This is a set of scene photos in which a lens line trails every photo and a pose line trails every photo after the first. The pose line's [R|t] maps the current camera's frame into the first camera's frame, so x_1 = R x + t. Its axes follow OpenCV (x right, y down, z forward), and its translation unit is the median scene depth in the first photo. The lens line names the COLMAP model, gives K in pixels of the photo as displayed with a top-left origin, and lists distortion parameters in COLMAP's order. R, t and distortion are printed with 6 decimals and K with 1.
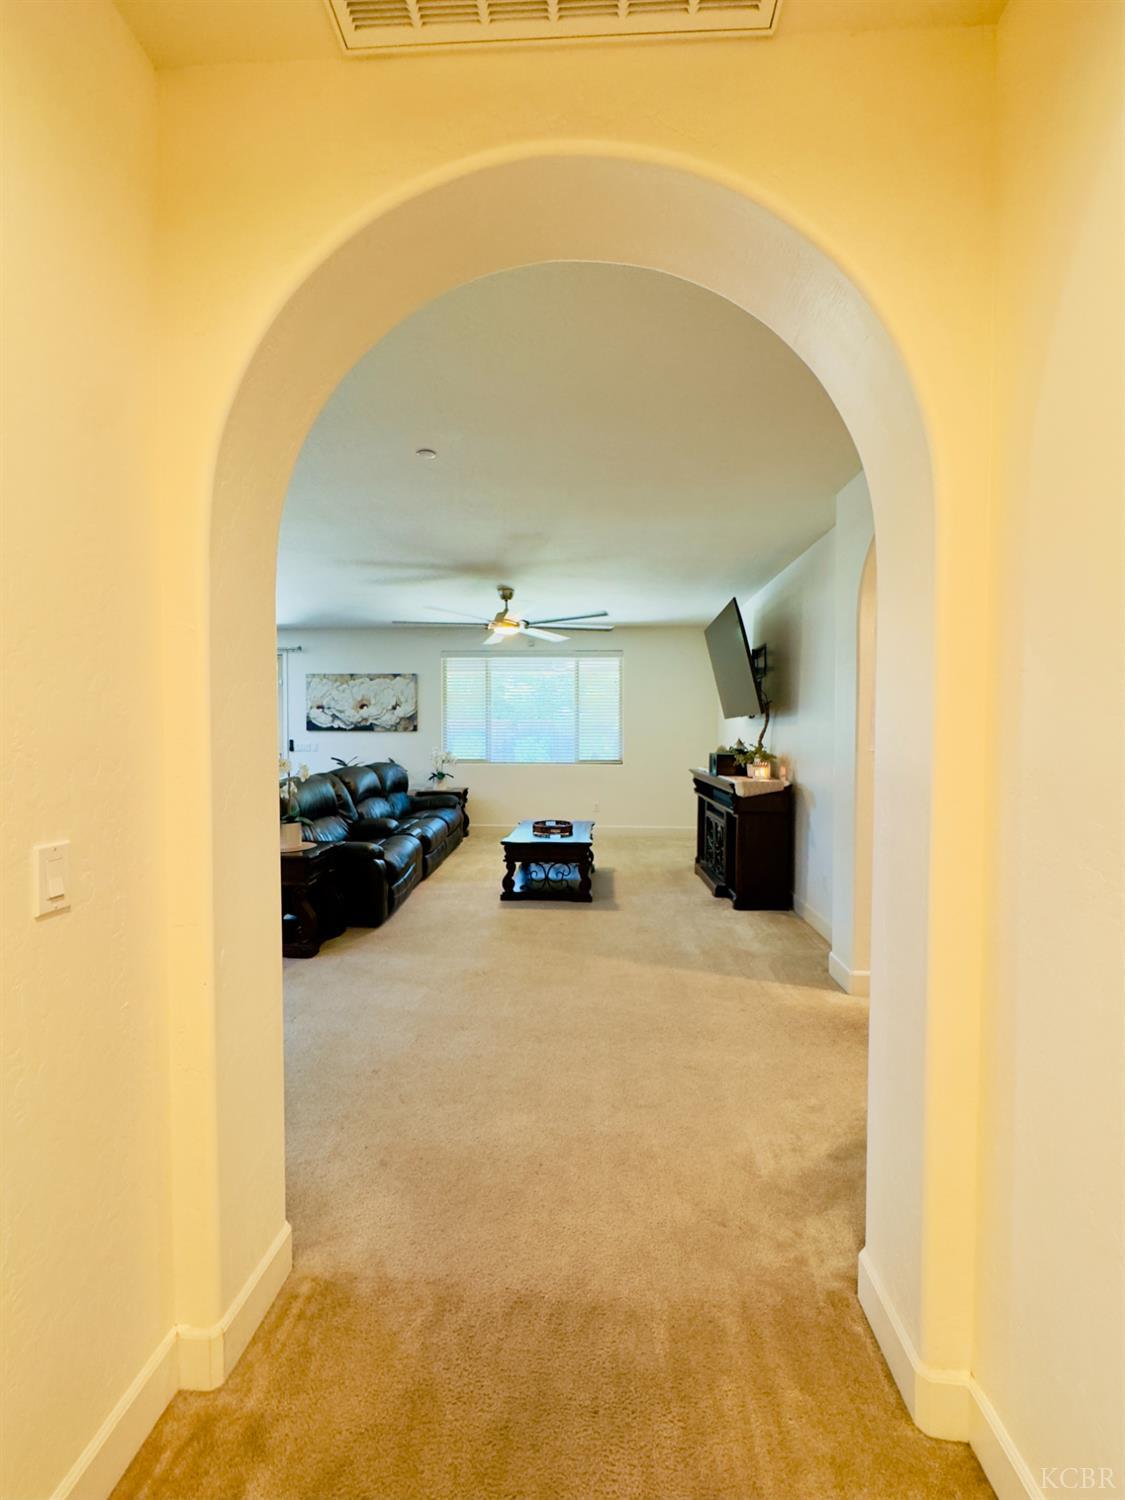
lens RADIAL K [[650.0, 0, 562.9], [0, 650.0, 737.1], [0, 0, 1]] dist [-0.000395, -0.000055]
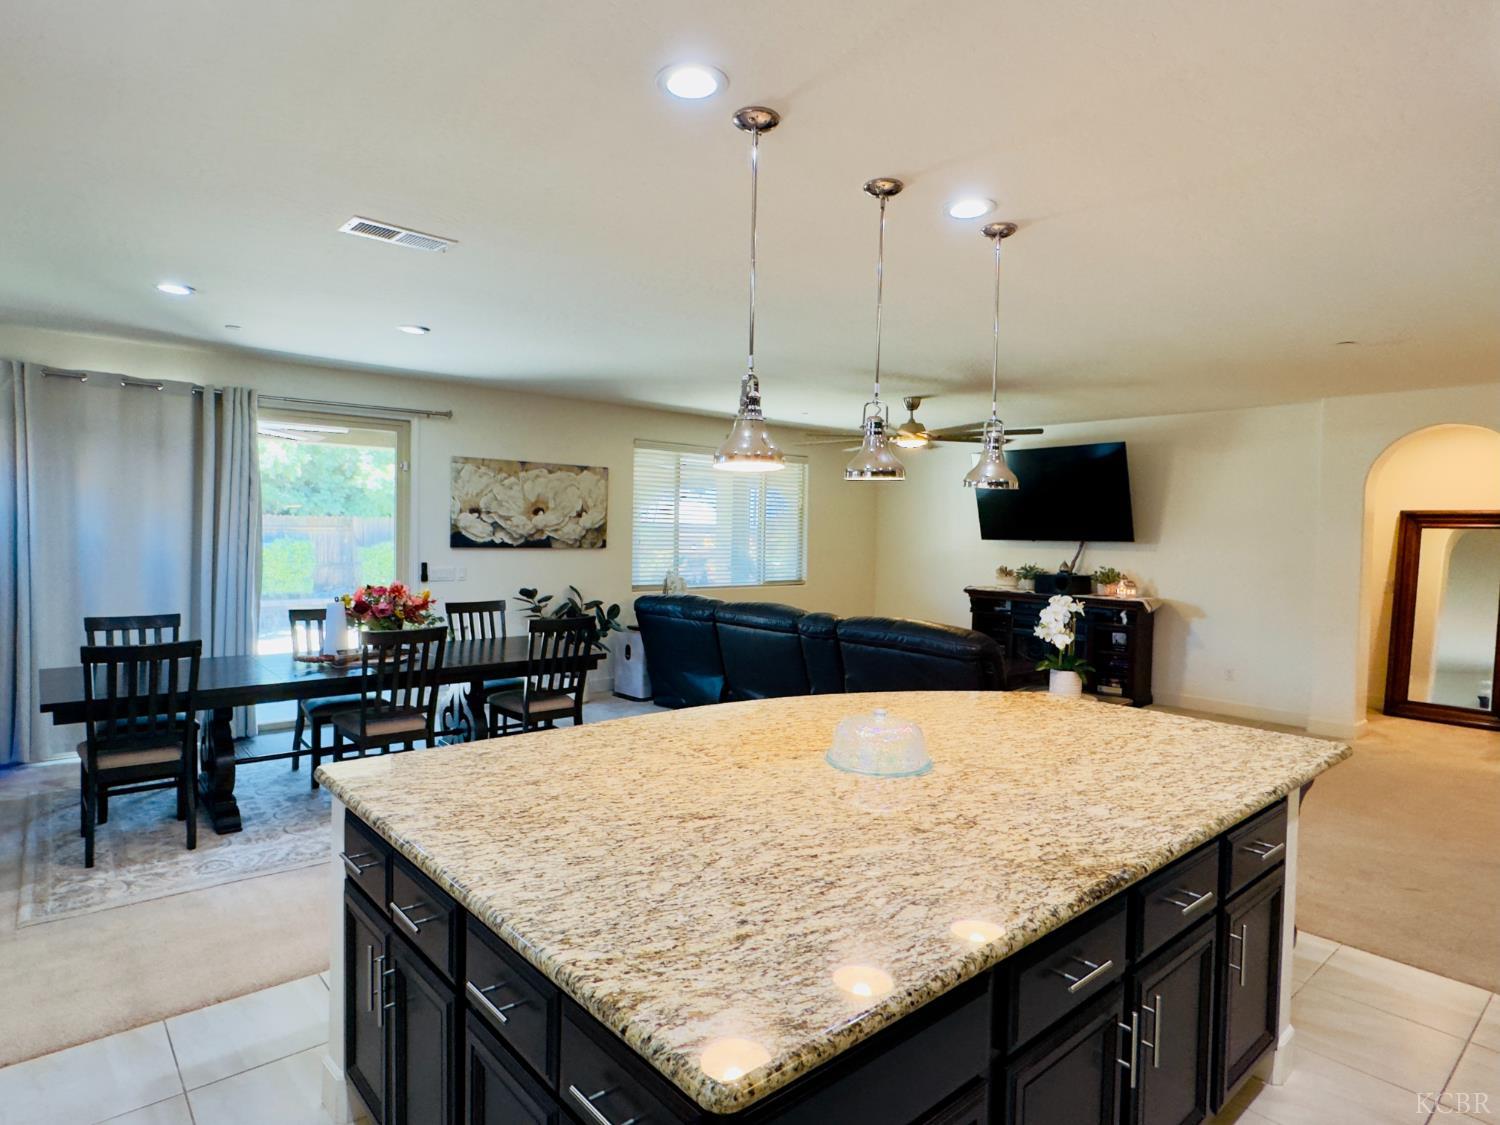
lens RADIAL K [[841.7, 0, 752.0], [0, 841.7, 555.8], [0, 0, 1]] dist [-0.006569, 0.002145]
pose [[0.716594, -0.009463, 0.697427, -0.802437], [-0.004551, 0.999823, 0.018243, -0.019527], [-0.697476, -0.016247, 0.716424, 0.239633]]
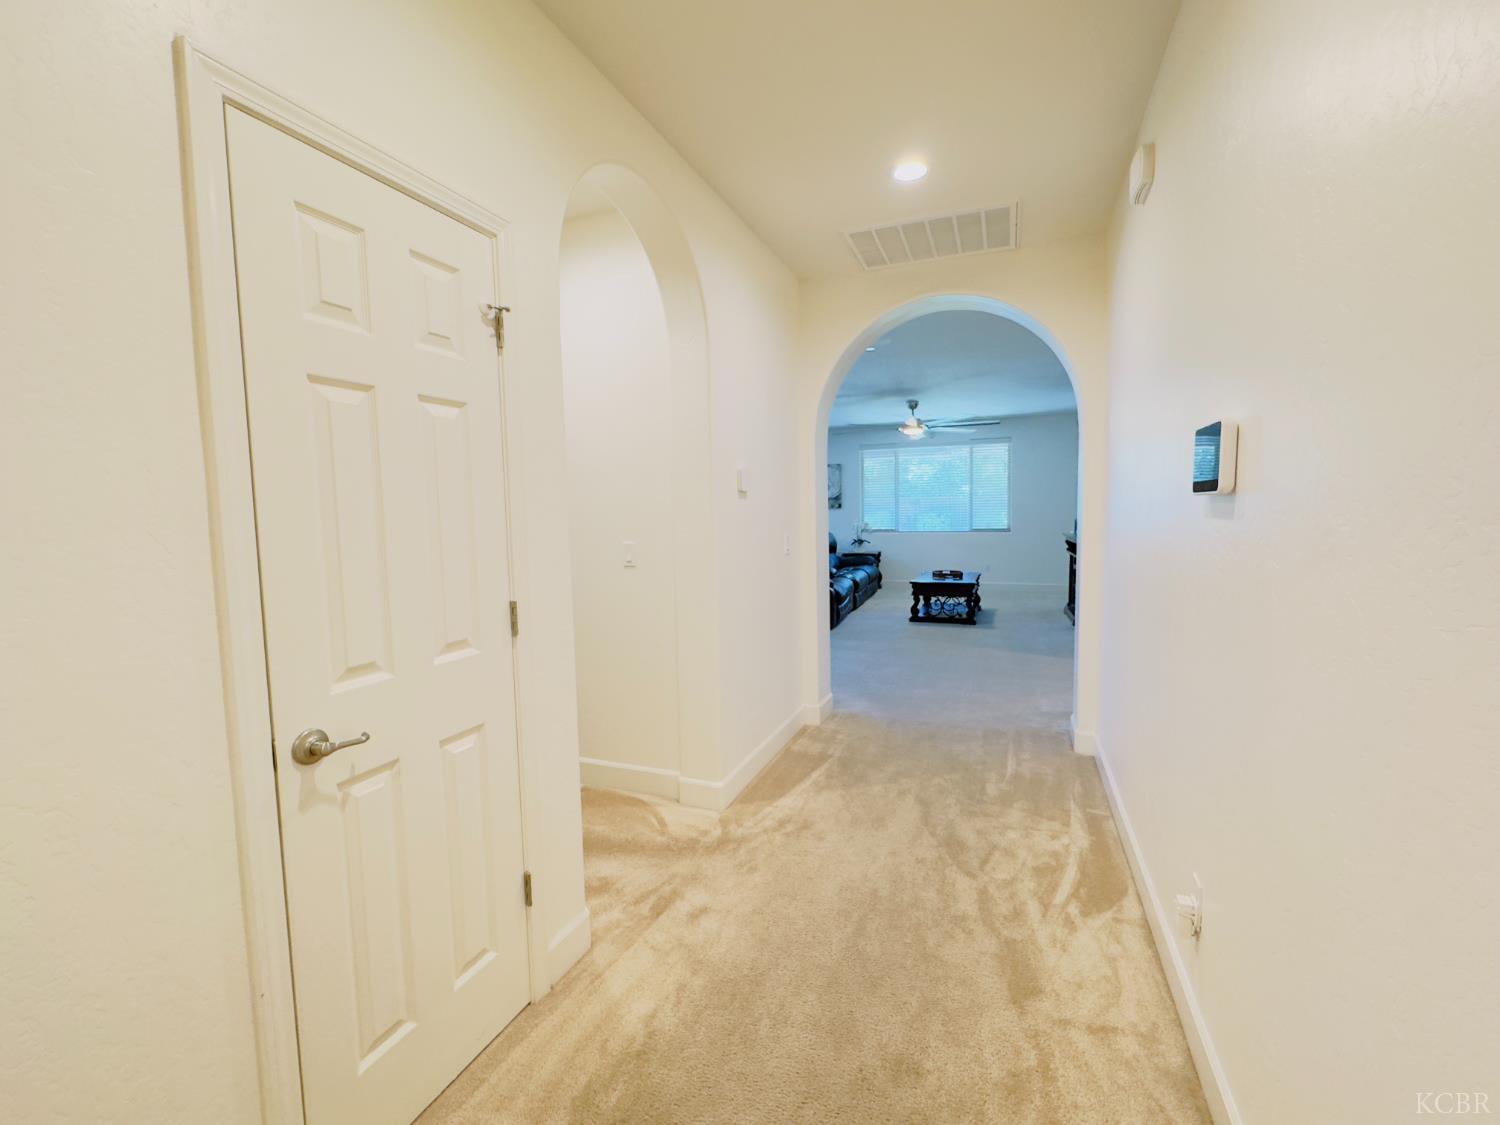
lens RADIAL K [[650.0, 0, 741.2], [0, 650.0, 562.1], [0, 0, 1]] dist [-0.000395, -0.000055]
pose [[0.943753, 0.006617, -0.330586, 0.019257], [0.016146, 0.997685, 0.066061, 0.010033], [0.330258, -0.067683, 0.941461, -0.321082]]
